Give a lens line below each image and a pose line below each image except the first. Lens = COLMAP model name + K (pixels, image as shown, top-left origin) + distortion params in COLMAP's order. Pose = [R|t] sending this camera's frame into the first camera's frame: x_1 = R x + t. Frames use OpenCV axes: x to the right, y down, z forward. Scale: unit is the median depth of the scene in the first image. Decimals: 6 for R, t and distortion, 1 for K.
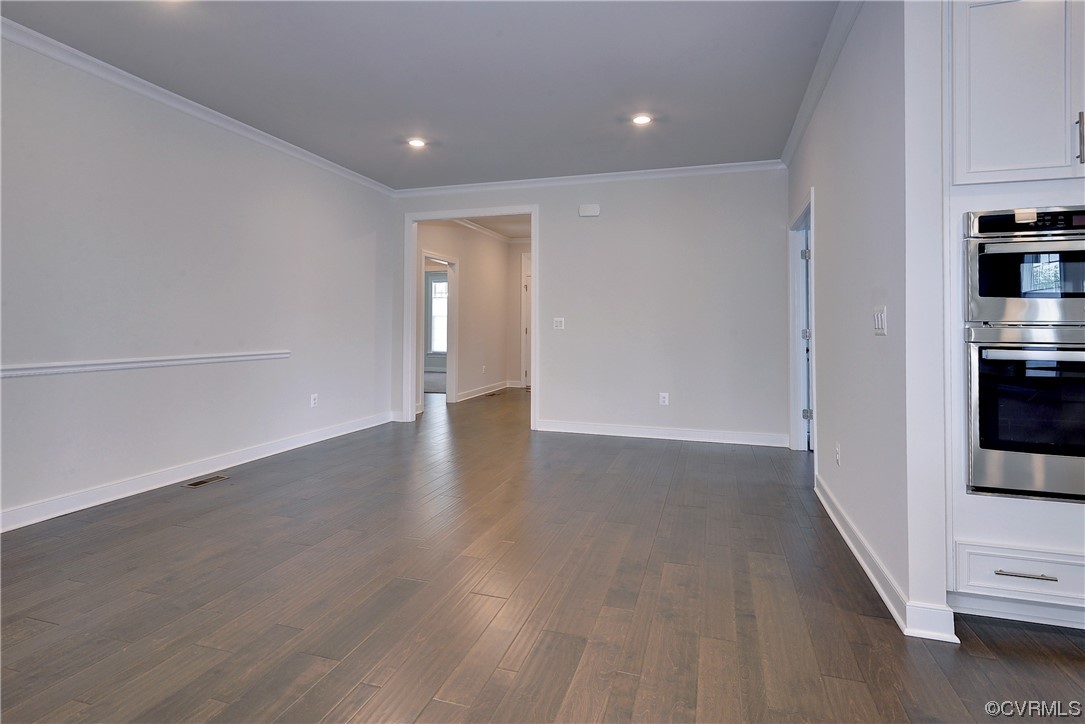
lens RADIAL K [[548.7, 0, 545.0], [0, 548.7, 323.8], [0, 0, 1]] dist [-0.004637, -0.003105]
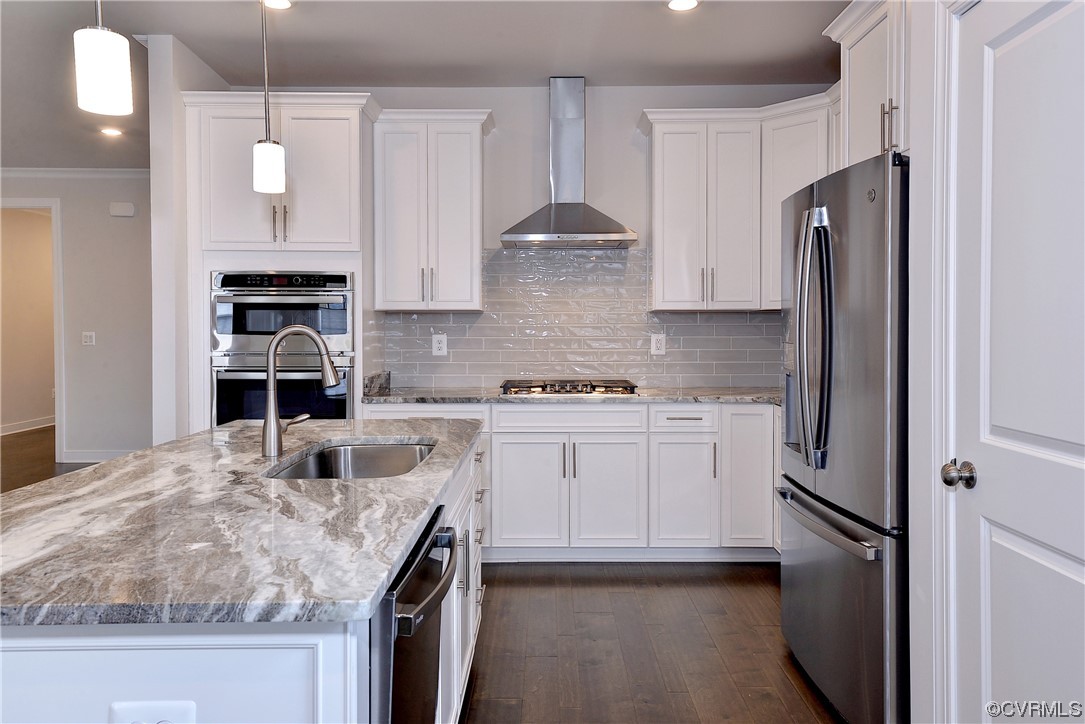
lens RADIAL K [[767.9, 0, 544.3], [0, 767.9, 347.7], [0, 0, 1]] dist [0.050514, 0.000826]
pose [[0.956252, -0.012370, 0.292282, 0.982975], [0.001752, 0.999330, 0.036561, -0.083274], [-0.292538, -0.034450, 0.955633, -1.088111]]
